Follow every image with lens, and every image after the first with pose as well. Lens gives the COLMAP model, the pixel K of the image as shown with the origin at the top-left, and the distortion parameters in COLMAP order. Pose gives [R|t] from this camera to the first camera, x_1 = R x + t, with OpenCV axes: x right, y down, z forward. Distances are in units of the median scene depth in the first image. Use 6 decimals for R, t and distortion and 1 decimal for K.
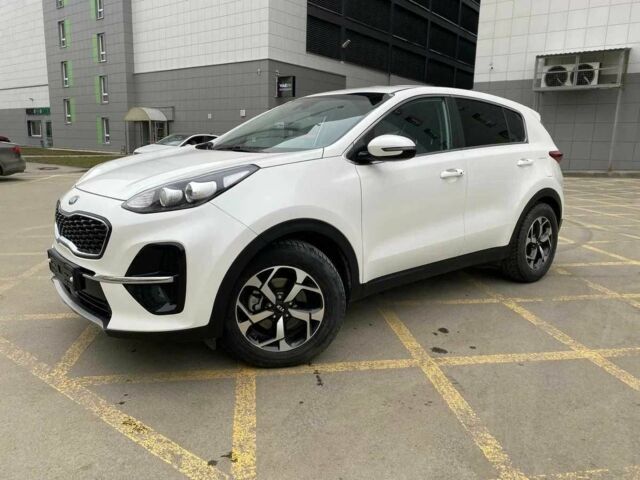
lens RADIAL K [[495.2, 0, 320.0], [0, 495.2, 240.0], [0, 0, 1]] dist [0.022004, -0.011634]
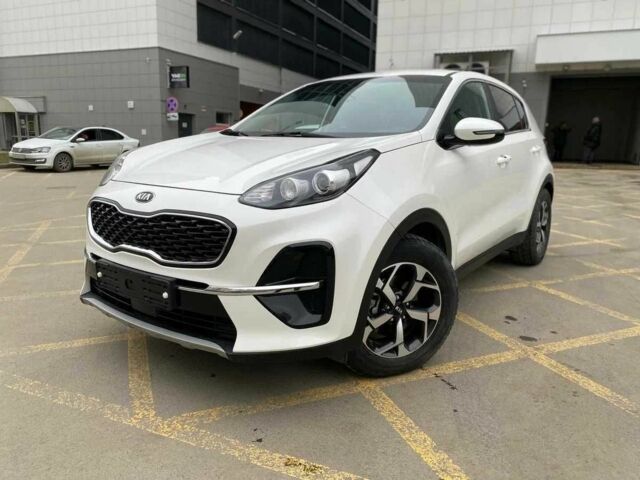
lens RADIAL K [[495.2, 0, 320.0], [0, 495.2, 240.0], [0, 0, 1]] dist [0.022004, -0.011634]
pose [[0.969951, -0.052860, 0.237489, -0.412518], [0.050699, 0.998598, 0.015199, -0.008784], [-0.237959, -0.002702, 0.971271, 0.155132]]
